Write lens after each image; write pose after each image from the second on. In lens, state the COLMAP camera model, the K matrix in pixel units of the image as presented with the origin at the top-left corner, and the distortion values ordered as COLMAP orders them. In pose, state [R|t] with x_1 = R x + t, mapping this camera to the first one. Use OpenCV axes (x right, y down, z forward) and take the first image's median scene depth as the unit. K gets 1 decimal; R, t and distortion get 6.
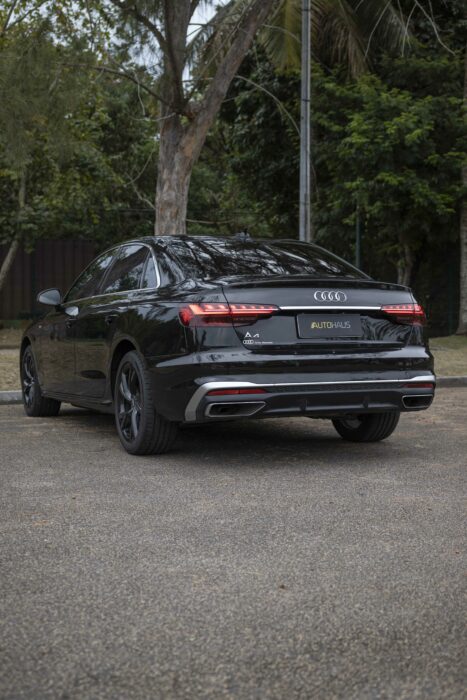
lens RADIAL K [[1005.7, 0, 236.3], [0, 1005.7, 352.9], [0, 0, 1]] dist [0.090300, 0.000000]
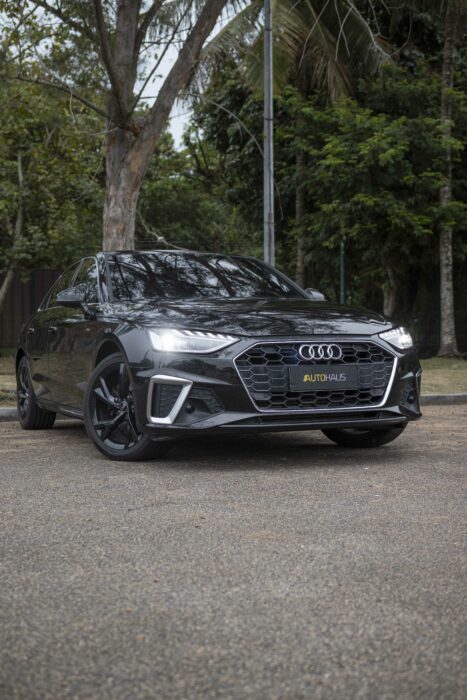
lens RADIAL K [[957.8, 0, 231.3], [0, 957.8, 348.6], [0, 0, 1]] dist [0.061006, 0.000000]
pose [[0.998867, -0.007489, -0.046989, 0.062449], [0.005625, 0.999197, -0.039658, 0.009807], [0.047248, 0.039349, 0.998108, 0.057142]]
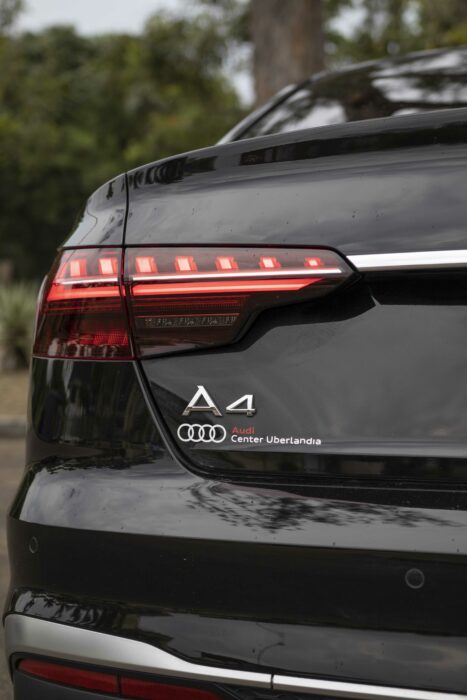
lens RADIAL K [[1136.2, 0, 233.2], [0, 1136.2, 348.8], [0, 0, 1]] dist [0.155684, 0.000000]
pose [[0.779276, 0.012396, -0.626558, 0.048777], [-0.012347, 0.999914, 0.004427, -0.008853], [0.626559, 0.004286, 0.779362, 0.250400]]
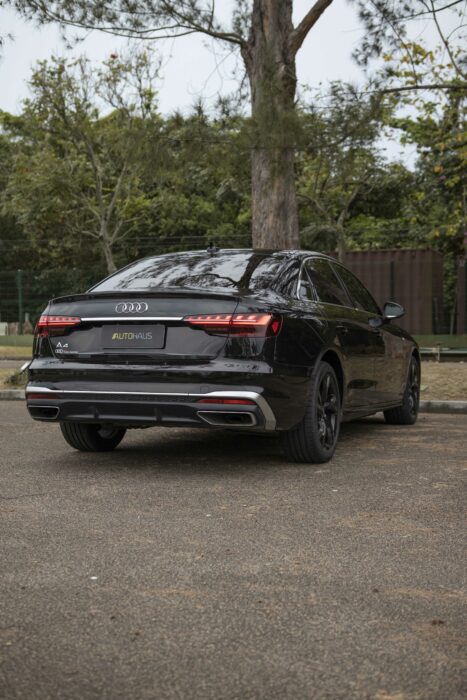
lens RADIAL K [[931.2, 0, 233.1], [0, 931.2, 348.2], [0, 0, 1]] dist [0.033371, 0.000000]
pose [[0.691425, 0.012683, -0.722337, 0.262655], [-0.024853, 0.999672, -0.006236, -0.003808], [0.722021, 0.022264, 0.691513, 0.134157]]
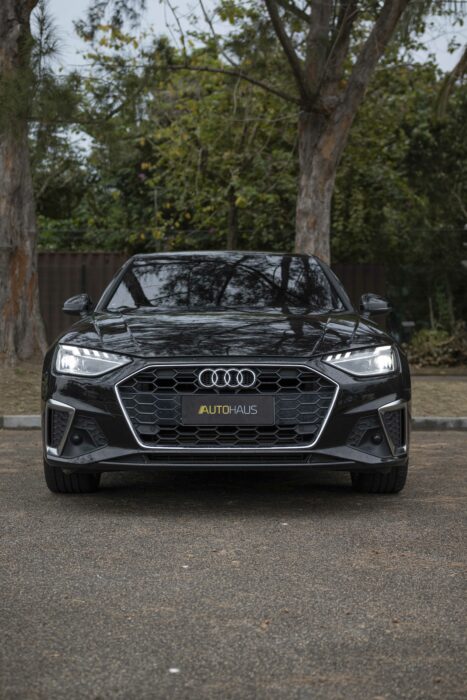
lens RADIAL K [[1005.7, 0, 234.2], [0, 1005.7, 350.5], [0, 0, 1]] dist [0.090300, 0.000000]
pose [[0.909424, 0.010973, -0.415725, 0.174947], [-0.024867, 0.999298, -0.028022, 0.000118], [0.415125, 0.035822, 0.909059, 0.118210]]
